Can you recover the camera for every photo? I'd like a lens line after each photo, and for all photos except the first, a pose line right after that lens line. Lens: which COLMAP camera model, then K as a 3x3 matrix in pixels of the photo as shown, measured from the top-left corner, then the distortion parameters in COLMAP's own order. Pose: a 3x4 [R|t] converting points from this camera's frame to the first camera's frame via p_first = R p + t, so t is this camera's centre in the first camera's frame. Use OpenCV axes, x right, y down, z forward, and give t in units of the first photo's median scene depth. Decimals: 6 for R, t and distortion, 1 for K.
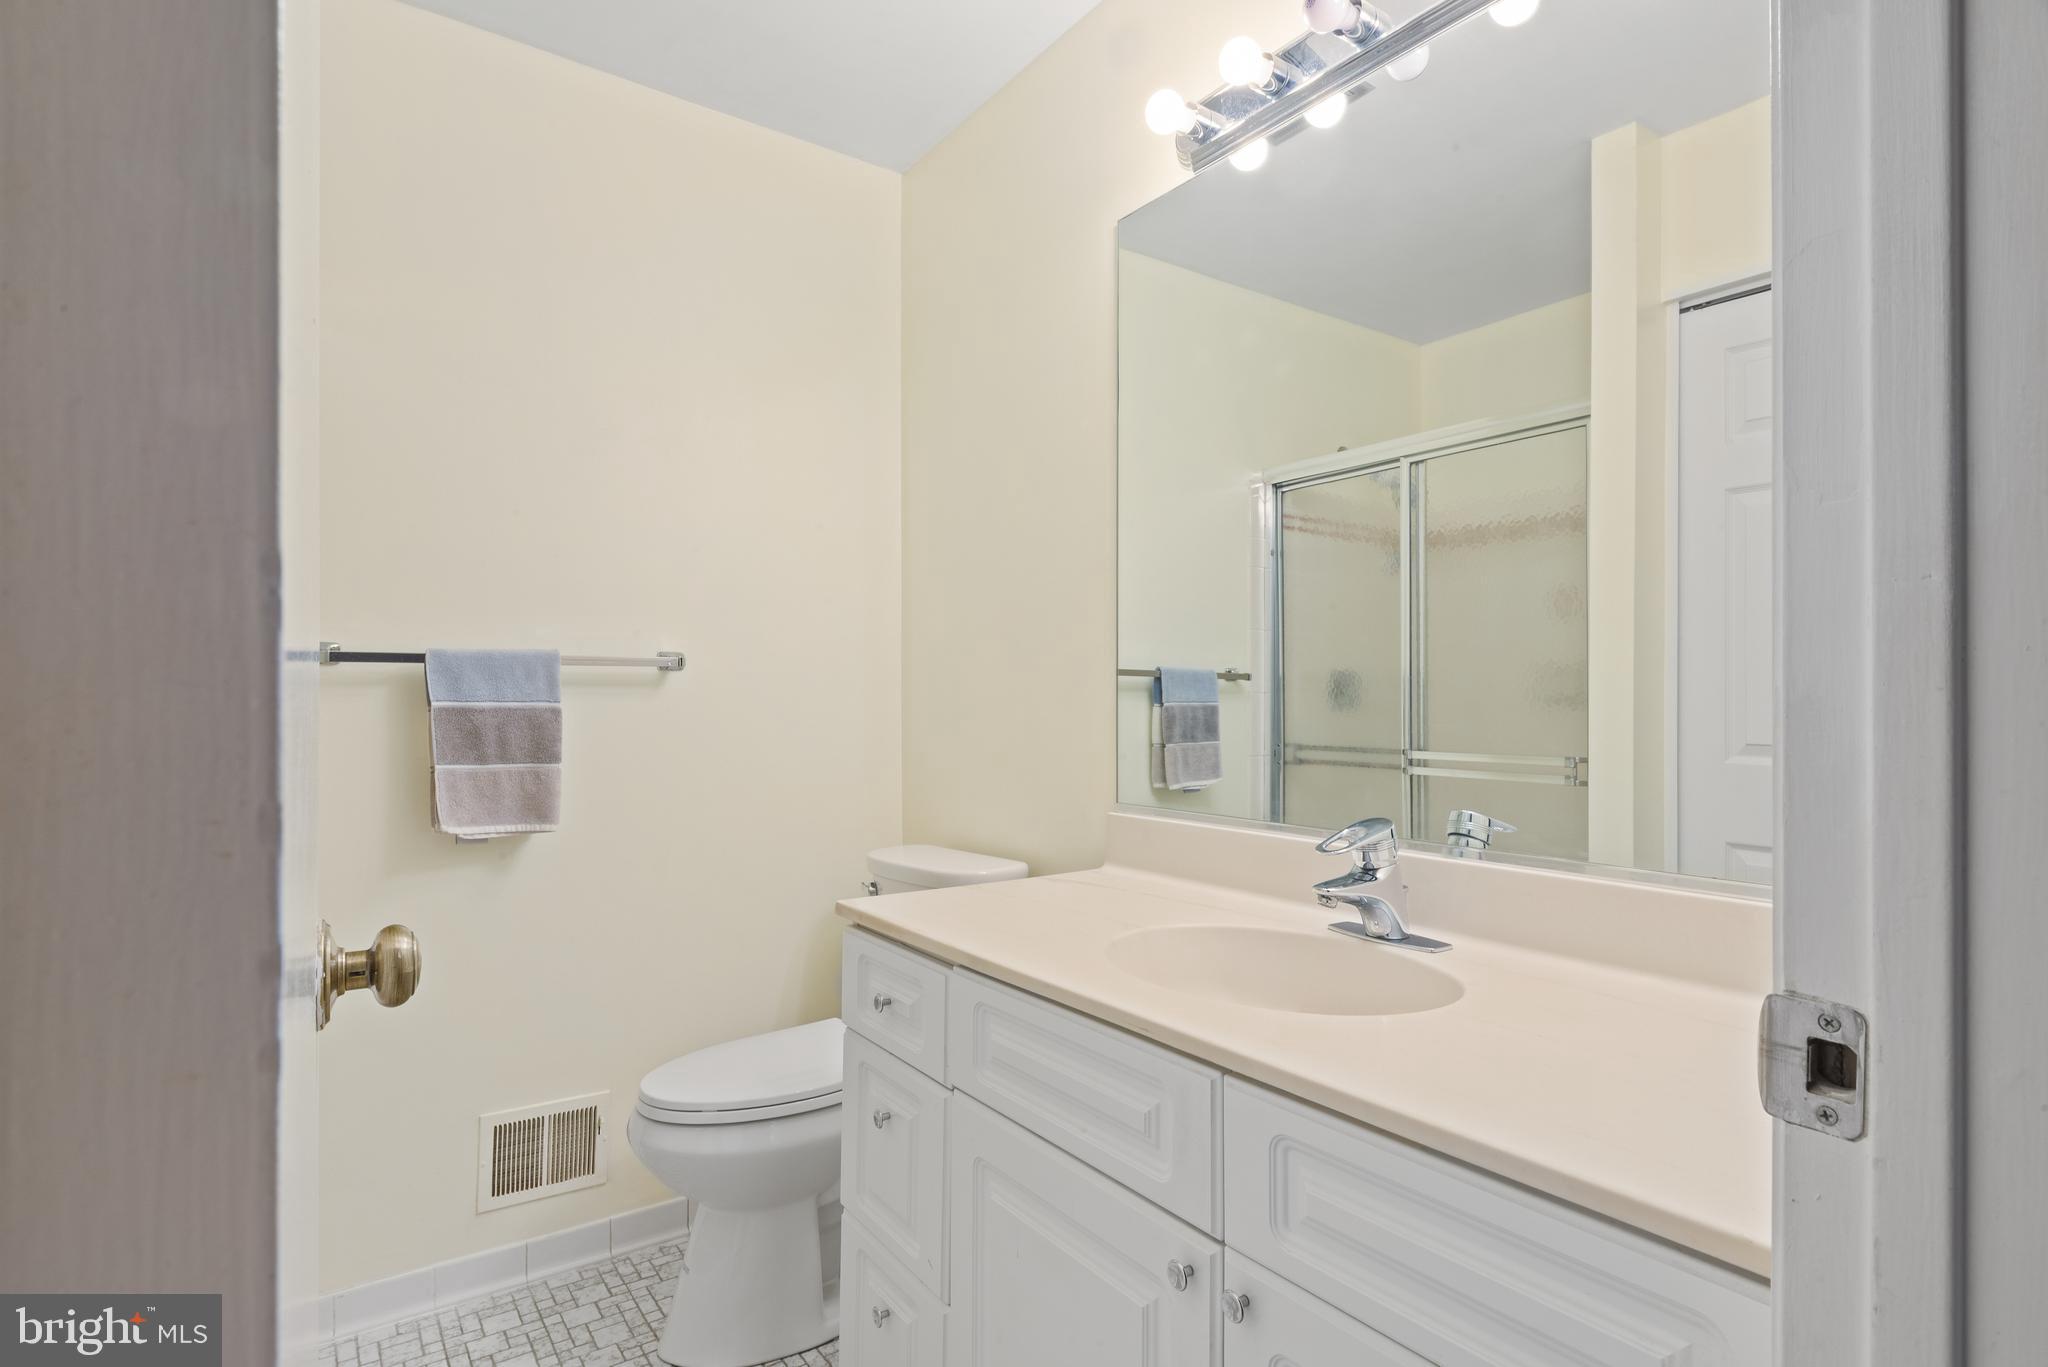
lens RADIAL K [[1025.1, 0, 1024.0], [0, 1025.1, 683.5], [0, 0, 1]] dist [0.037124, -0.034255]
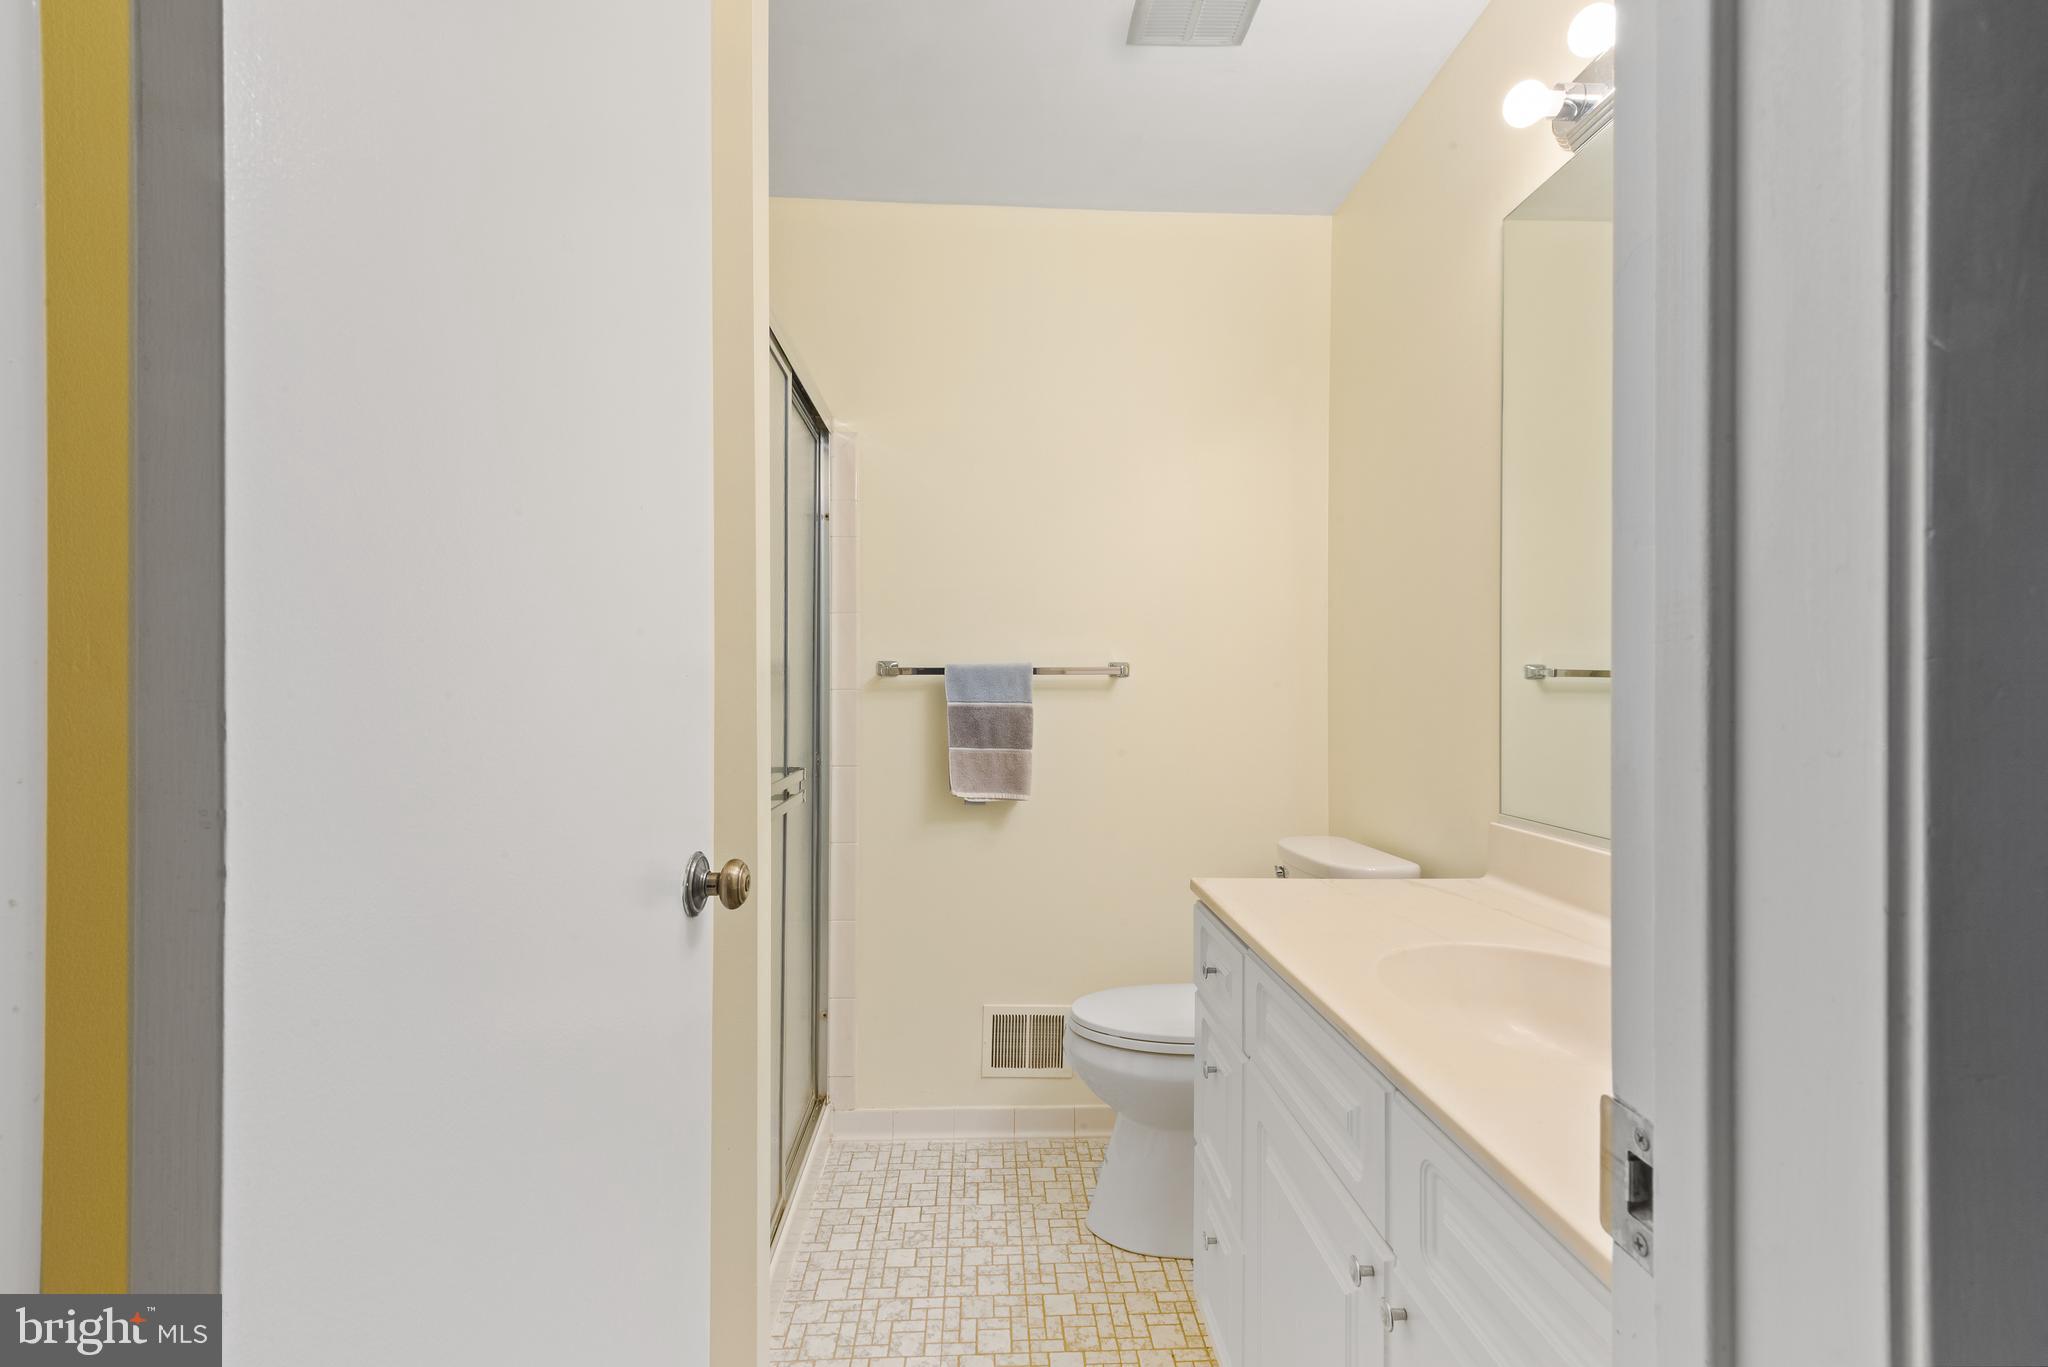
lens RADIAL K [[920.2, 0, 1023.5], [0, 920.2, 669.0], [0, 0, 1]] dist [0.040940, -0.020397]
pose [[0.835367, -0.008481, -0.549627, 0.197403], [0.006549, 0.999964, -0.005477, -0.019513], [0.549654, 0.000976, 0.835392, 0.007807]]
